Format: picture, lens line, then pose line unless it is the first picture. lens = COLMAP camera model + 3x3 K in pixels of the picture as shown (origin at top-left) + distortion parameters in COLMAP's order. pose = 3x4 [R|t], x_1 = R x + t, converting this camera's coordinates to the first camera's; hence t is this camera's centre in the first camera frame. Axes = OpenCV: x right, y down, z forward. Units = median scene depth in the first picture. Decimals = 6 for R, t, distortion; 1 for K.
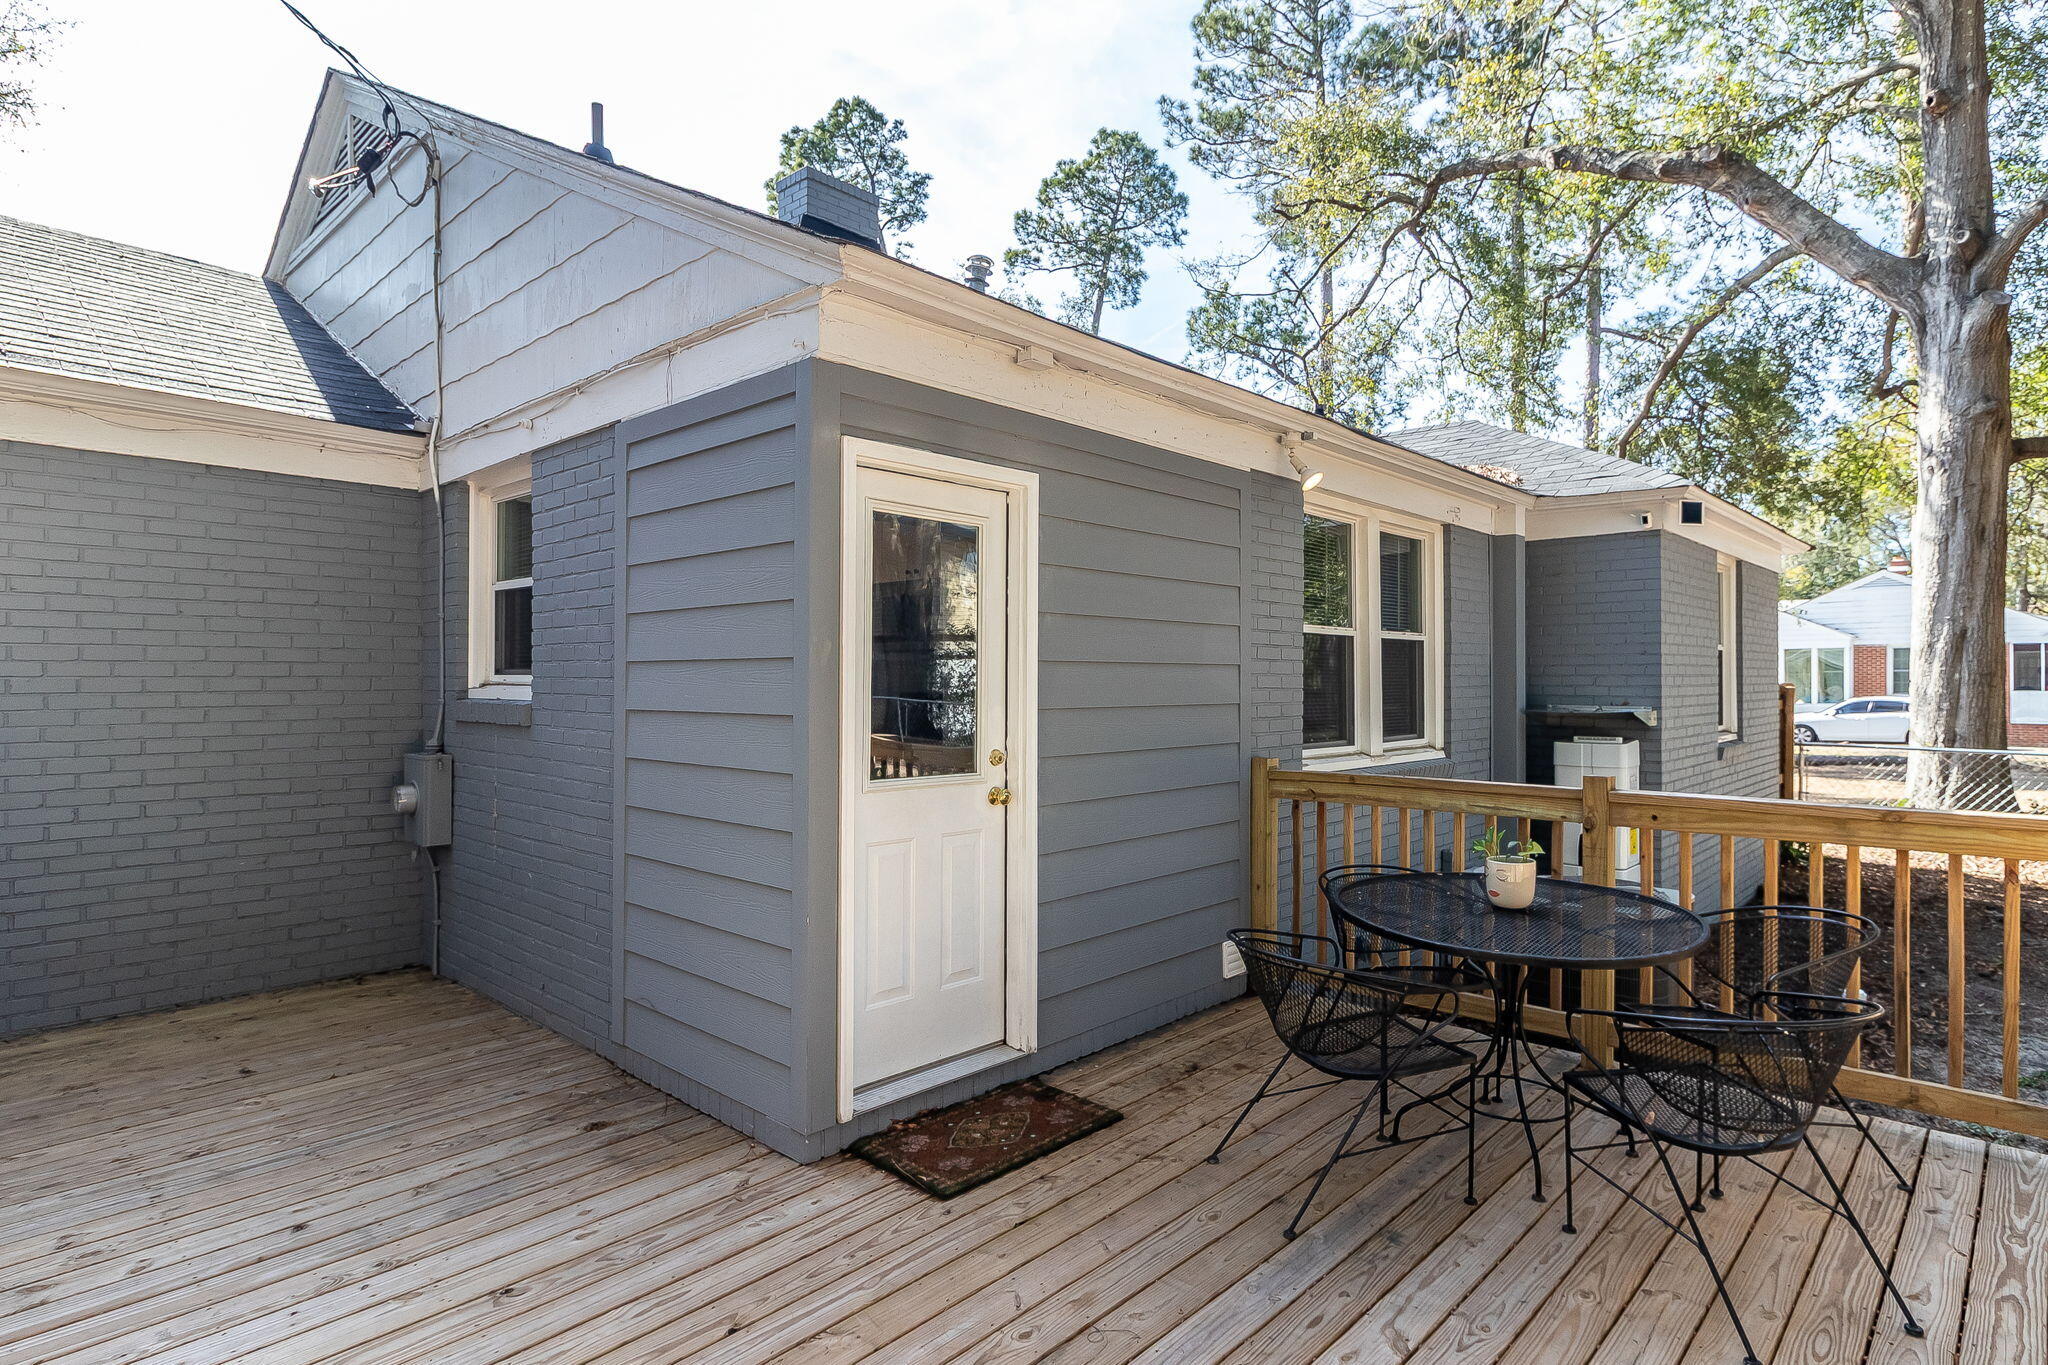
lens RADIAL K [[1092.2, 0, 1061.5], [0, 1092.2, 677.0], [0, 0, 1]] dist [0.000391, 0.000245]
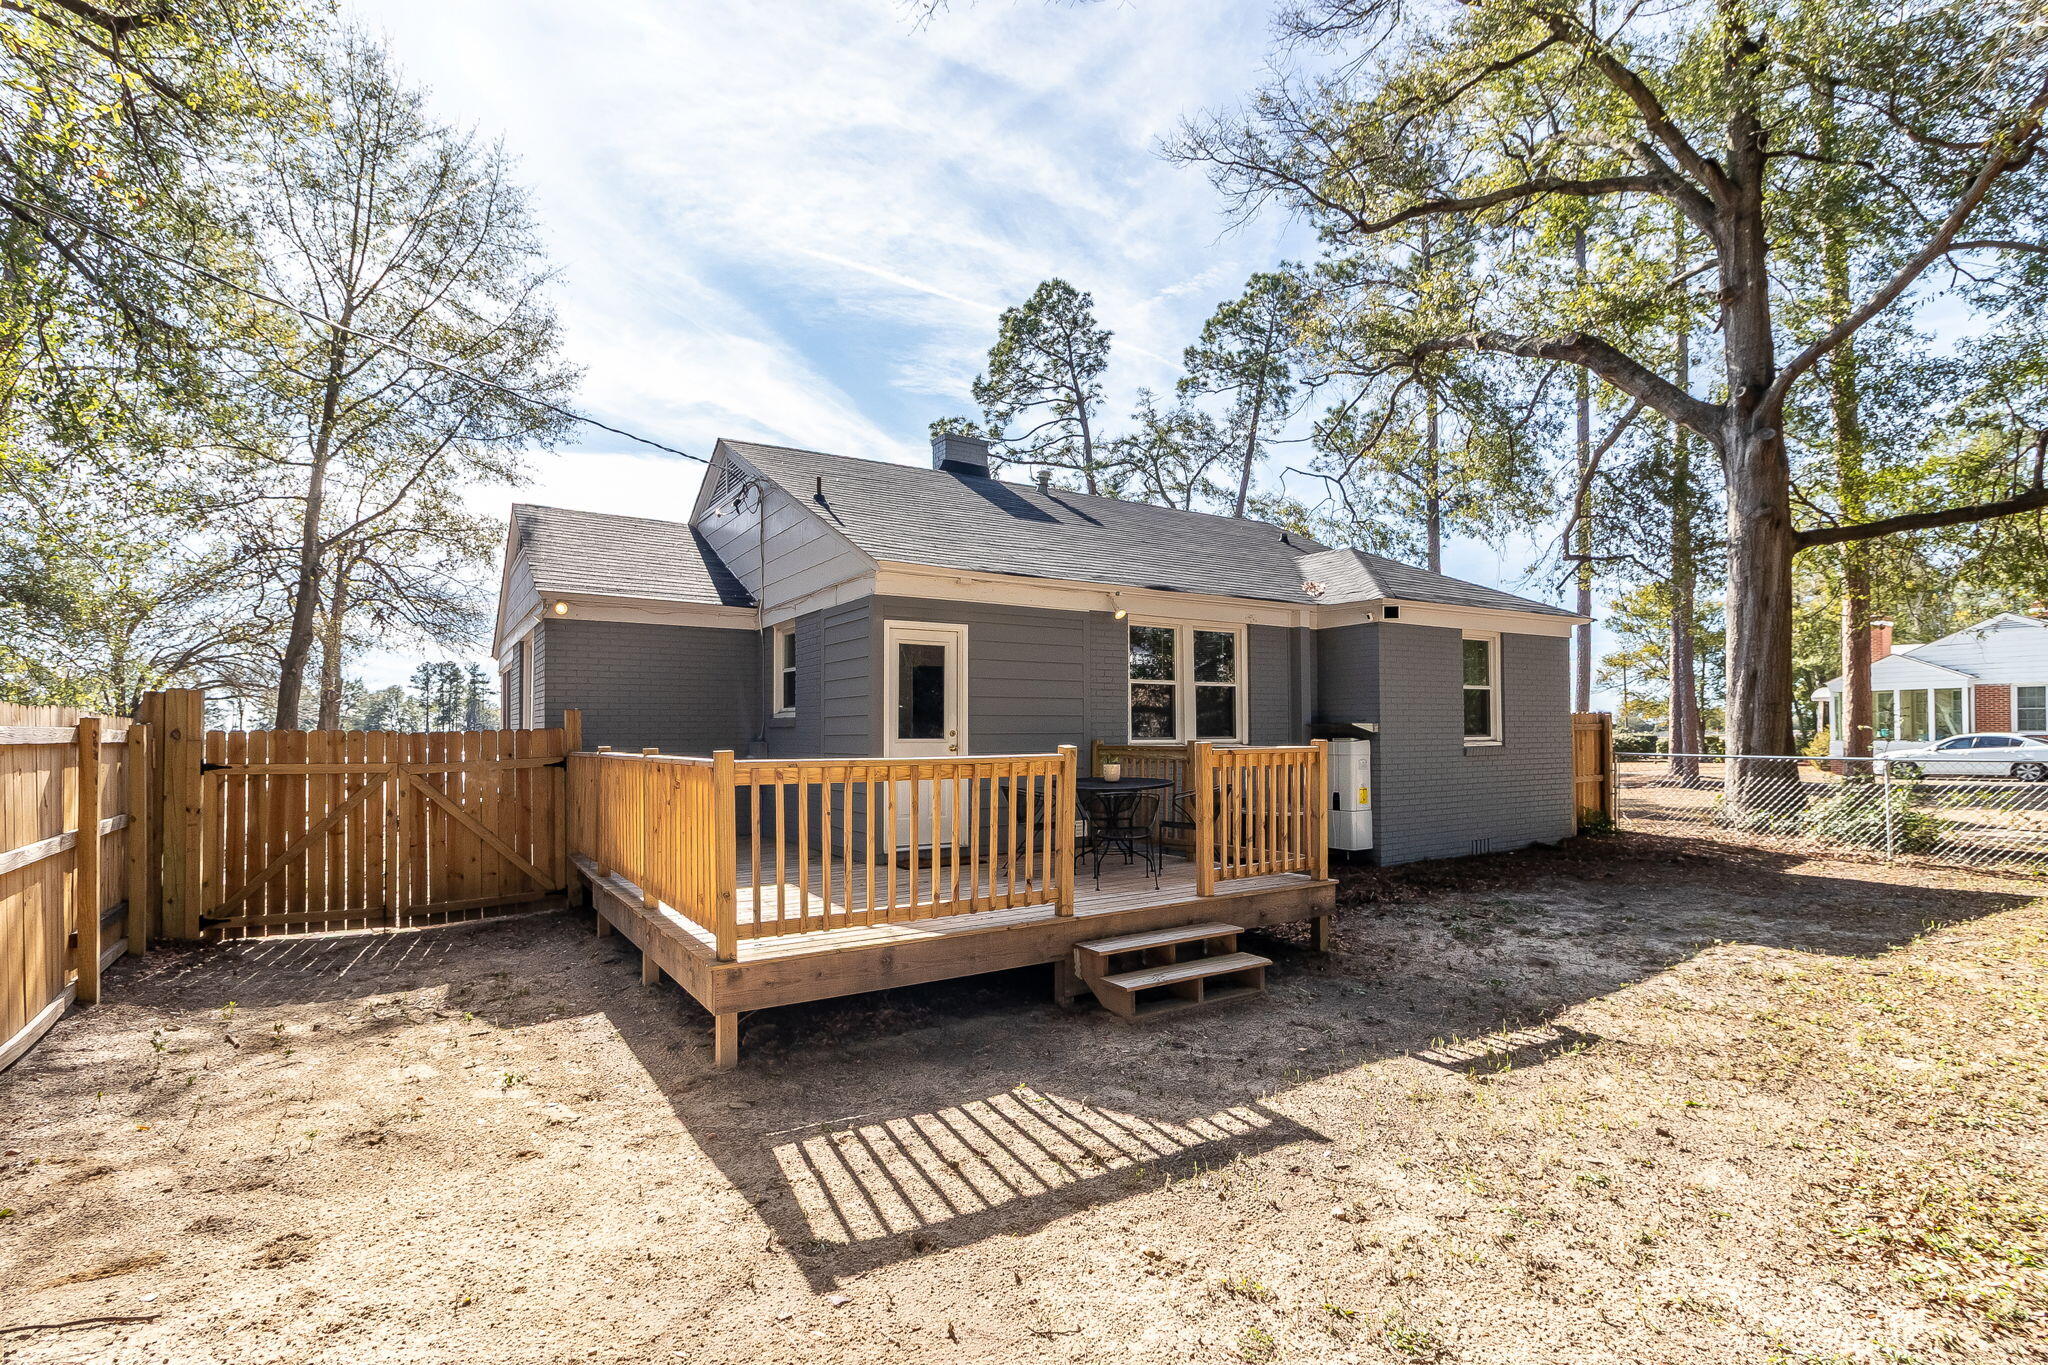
lens RADIAL K [[953.2, 0, 1027.4], [0, 953.2, 733.9], [0, 0, 1]] dist [0.004160, 0.000288]
pose [[0.966623, -0.003910, -0.256172, 0.070890], [0.005917, 0.999958, 0.007063, 0.005792], [0.256134, -0.008343, 0.966605, -0.117262]]
